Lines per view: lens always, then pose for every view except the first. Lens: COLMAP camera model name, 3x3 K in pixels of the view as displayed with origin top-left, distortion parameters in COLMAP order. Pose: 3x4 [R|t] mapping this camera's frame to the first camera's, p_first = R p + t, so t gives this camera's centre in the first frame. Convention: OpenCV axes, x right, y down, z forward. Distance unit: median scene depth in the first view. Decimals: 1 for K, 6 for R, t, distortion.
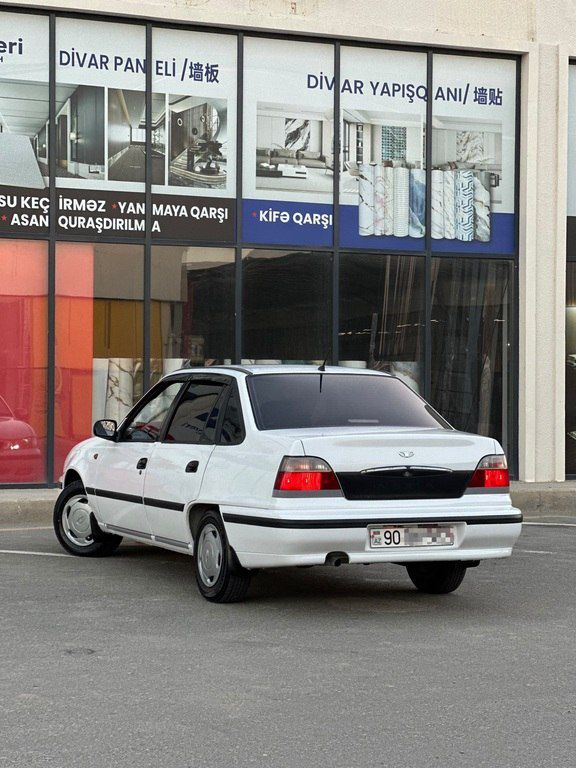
lens RADIAL K [[1664.2, 0, 265.9], [0, 1664.2, 361.2], [0, 0, 1]] dist [0.235171, 0.000000]
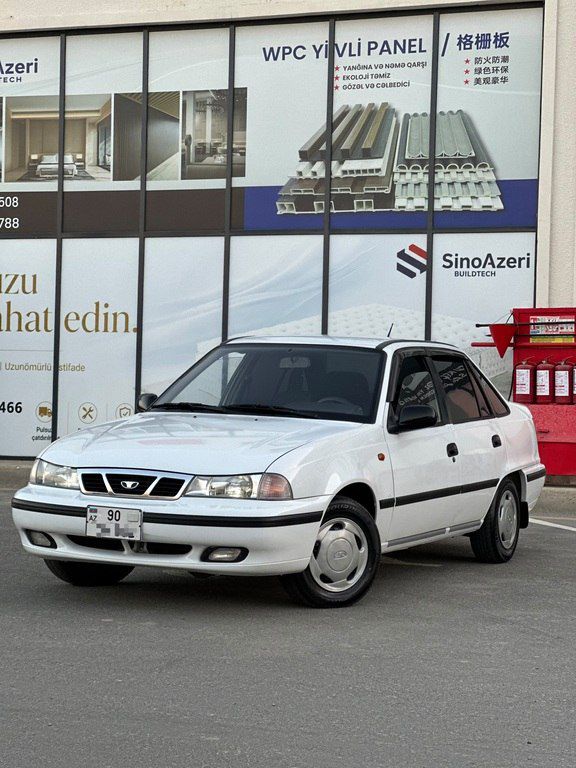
lens RADIAL K [[1664.2, 0, 286.4], [0, 1664.2, 355.3], [0, 0, 1]] dist [0.235171, 0.000000]
pose [[0.718799, -0.000503, -0.695218, 0.298772], [-0.009439, 0.999901, -0.010482, 0.011666], [0.695154, 0.014096, 0.718722, 0.111485]]
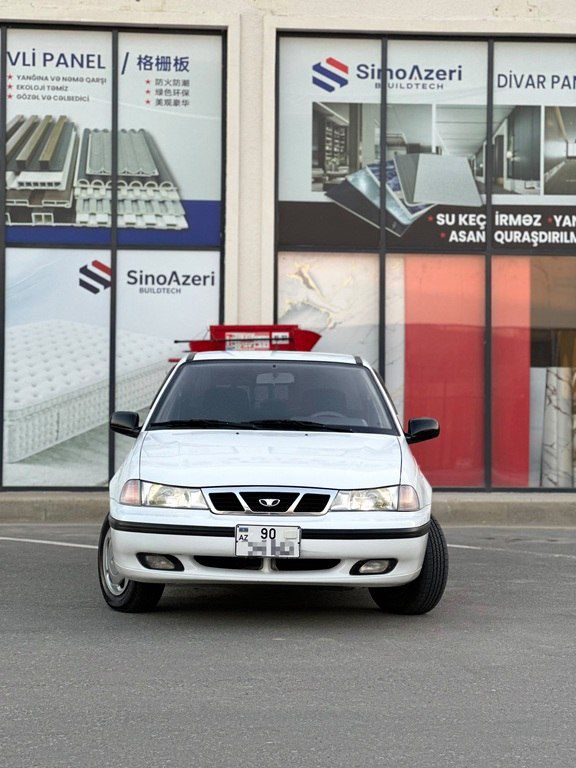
lens RADIAL K [[1664.2, 0, 295.3], [0, 1664.2, 352.8], [0, 0, 1]] dist [0.235171, 0.000000]
pose [[0.950201, -0.009010, -0.311506, 0.080738], [0.001859, 0.999728, -0.023245, 0.012843], [0.311631, 0.021508, 0.949960, -0.028740]]
